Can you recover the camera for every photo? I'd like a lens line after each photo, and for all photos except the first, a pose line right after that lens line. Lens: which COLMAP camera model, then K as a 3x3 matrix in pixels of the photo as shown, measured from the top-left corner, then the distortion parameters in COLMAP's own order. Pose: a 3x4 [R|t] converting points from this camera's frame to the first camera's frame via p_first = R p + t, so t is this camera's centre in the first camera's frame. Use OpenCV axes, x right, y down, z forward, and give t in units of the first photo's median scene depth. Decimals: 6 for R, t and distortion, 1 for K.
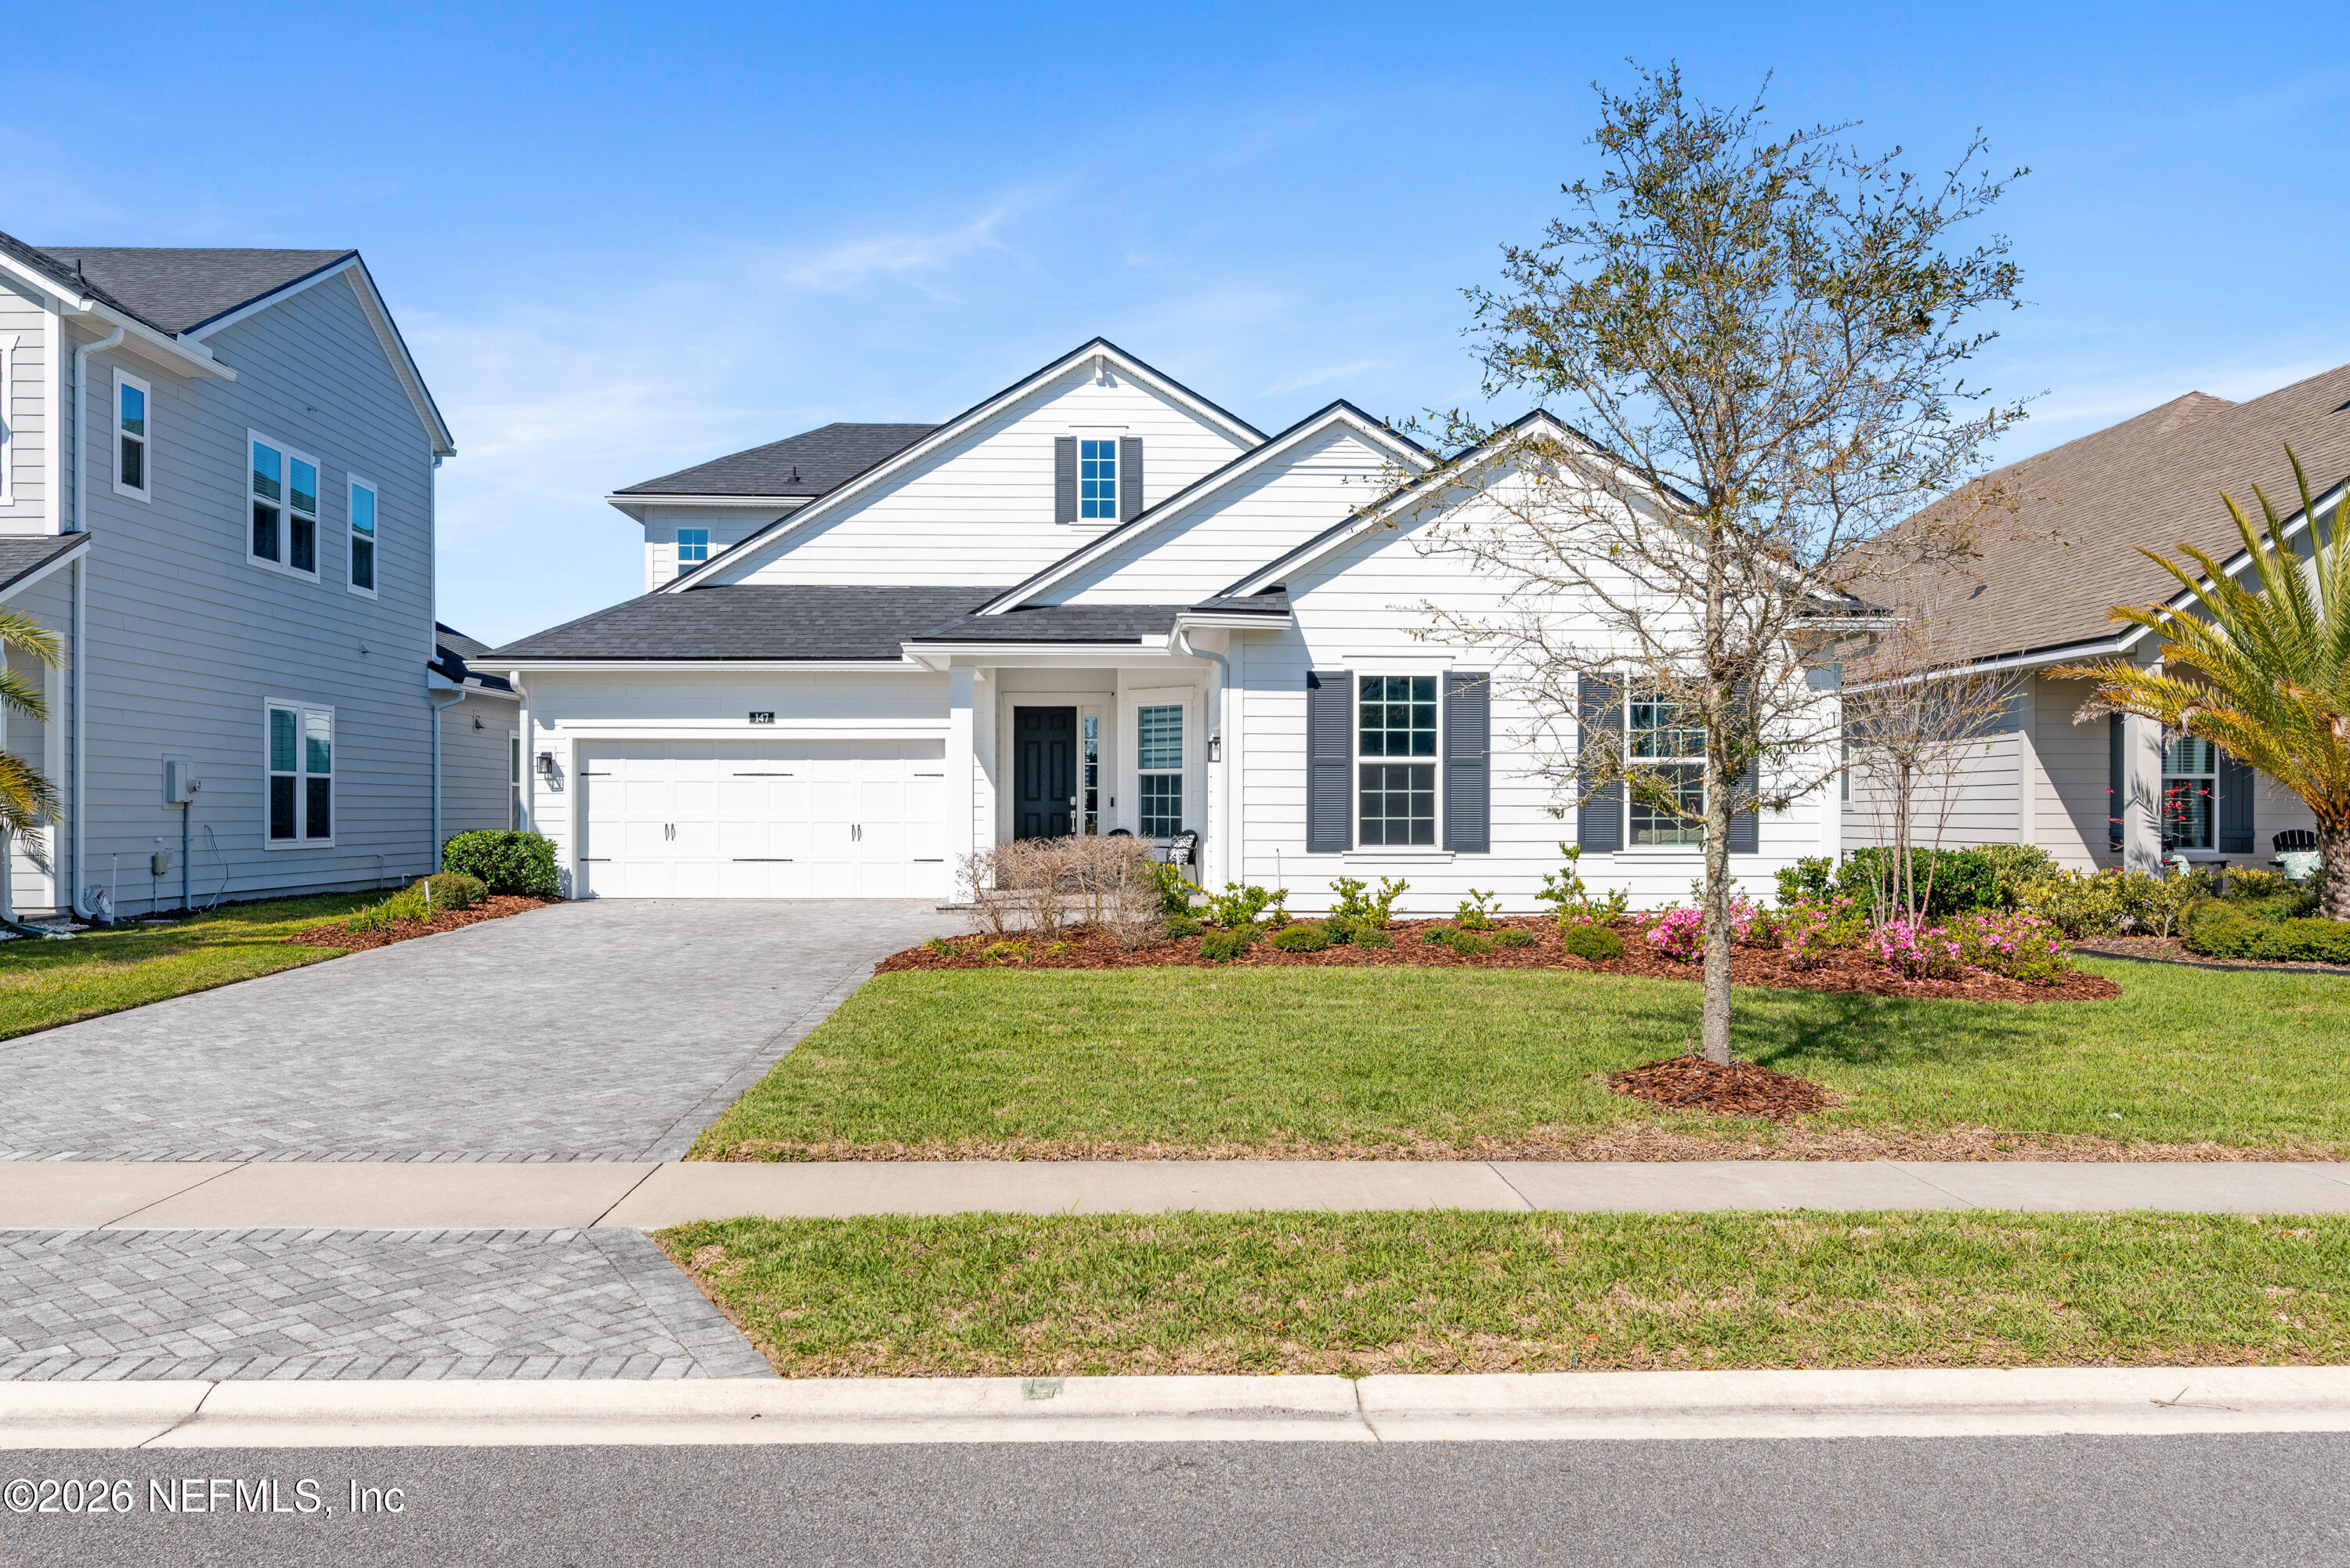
lens RADIAL K [[1812.6, 0, 1175.0], [0, 1812.6, 784.0], [0, 0, 1]] dist [-0.001947, -0.000132]
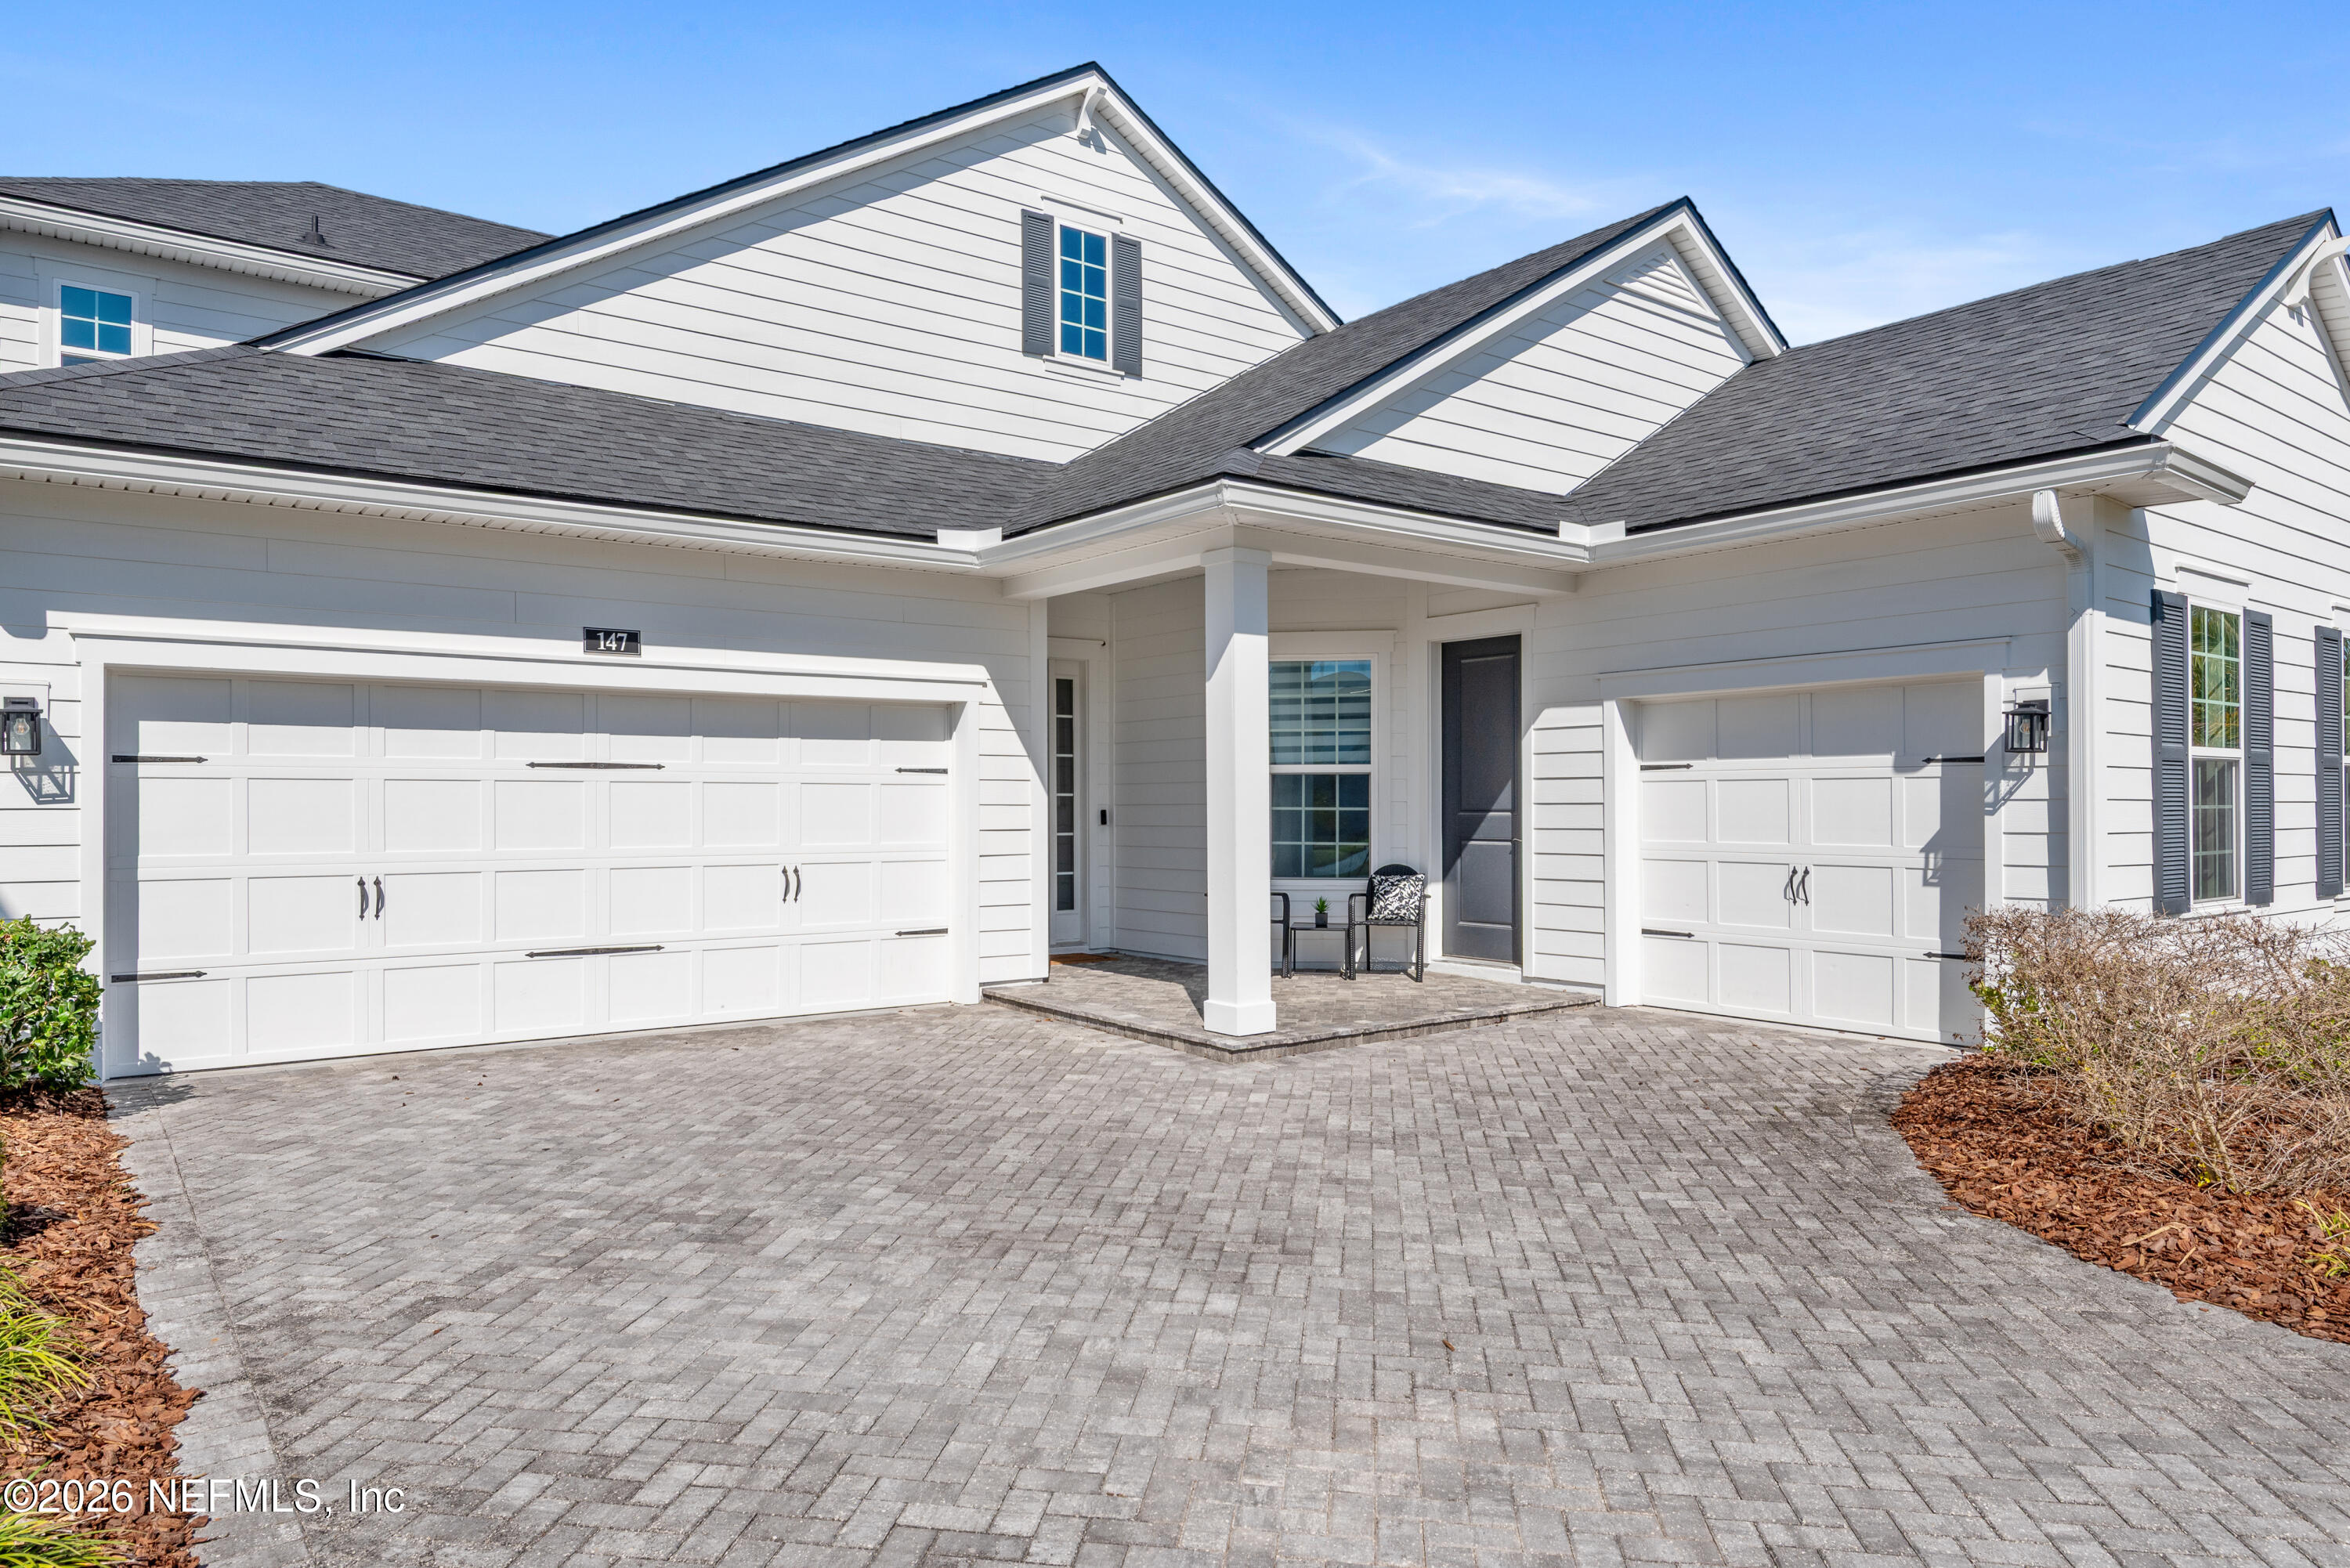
lens RADIAL K [[1461.6, 0, 1175.0], [0, 1461.6, 784.0], [0, 0, 1]] dist [-0.000561, -0.002259]
pose [[0.817307, 0.005728, 0.576175, -0.302379], [-0.004837, 0.999984, -0.003080, -0.000146], [-0.576183, -0.000269, 0.817321, 0.575967]]
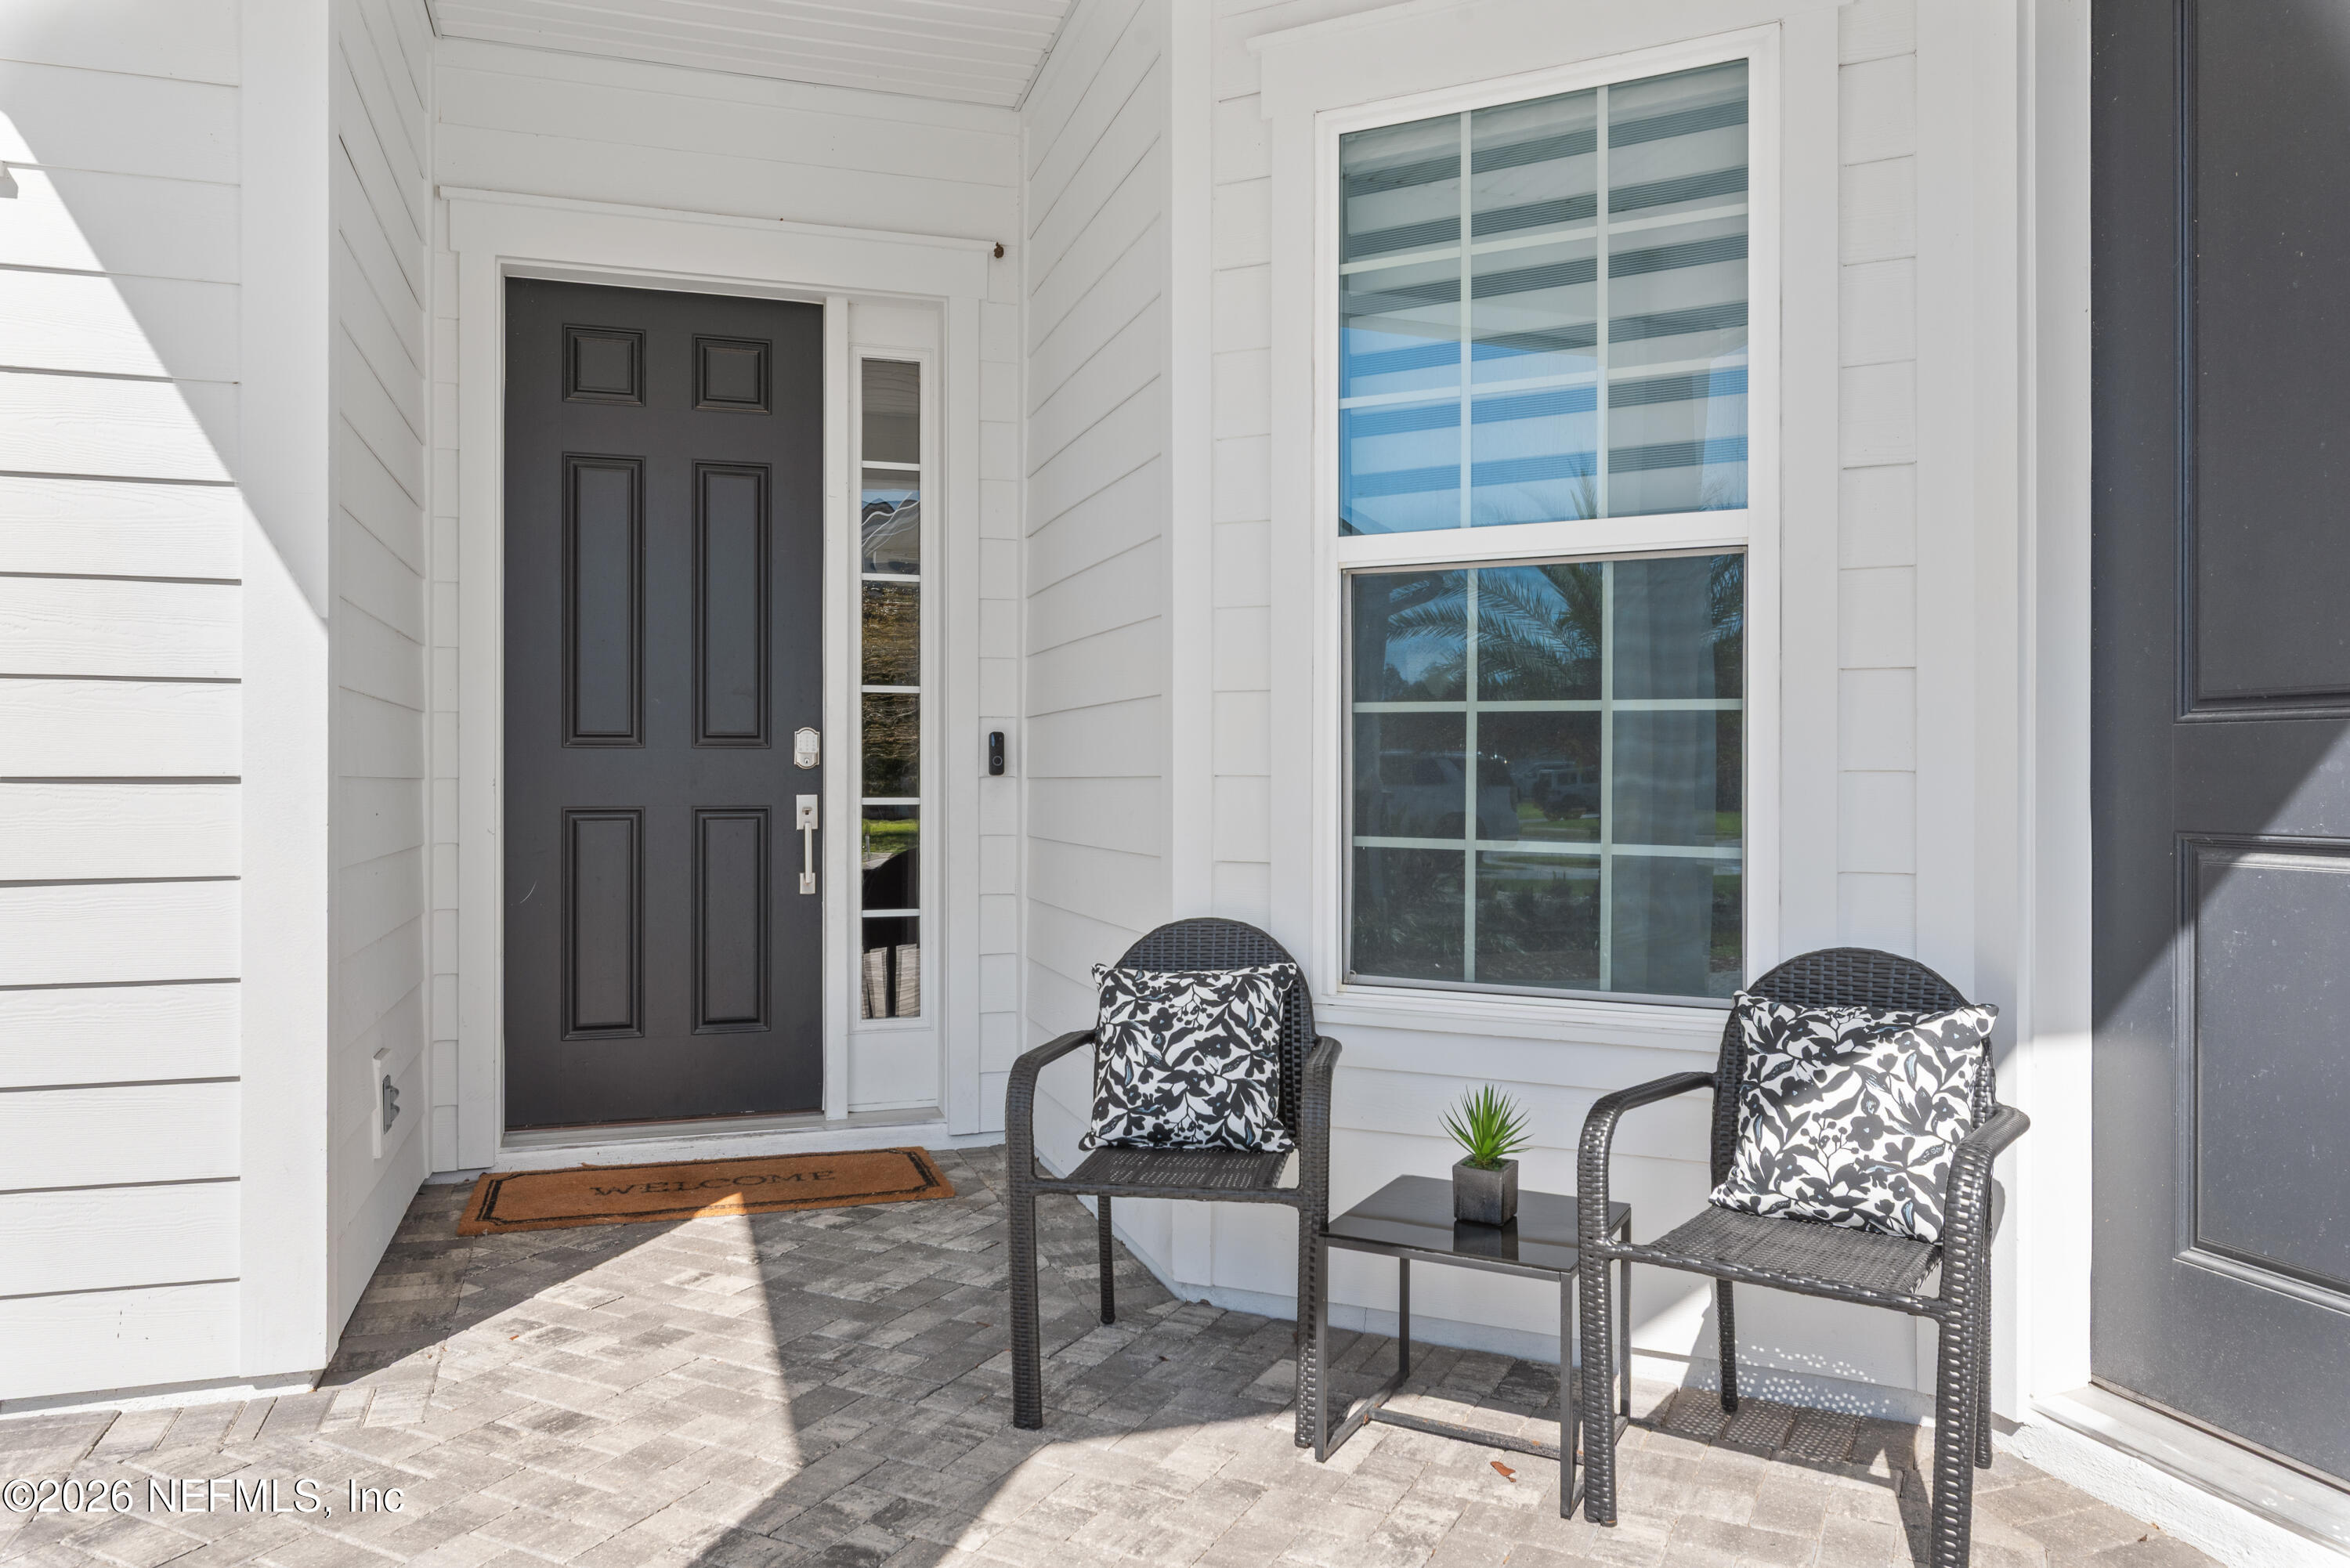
lens RADIAL K [[1620.3, 0, 1175.0], [0, 1620.3, 784.0], [0, 0, 1]] dist [-0.000103, 0.000115]
pose [[0.961150, 0.001809, 0.276021, -0.067114], [-0.007280, 0.999797, 0.018798, 0.009584], [-0.275931, -0.020077, 0.960968, 0.807155]]
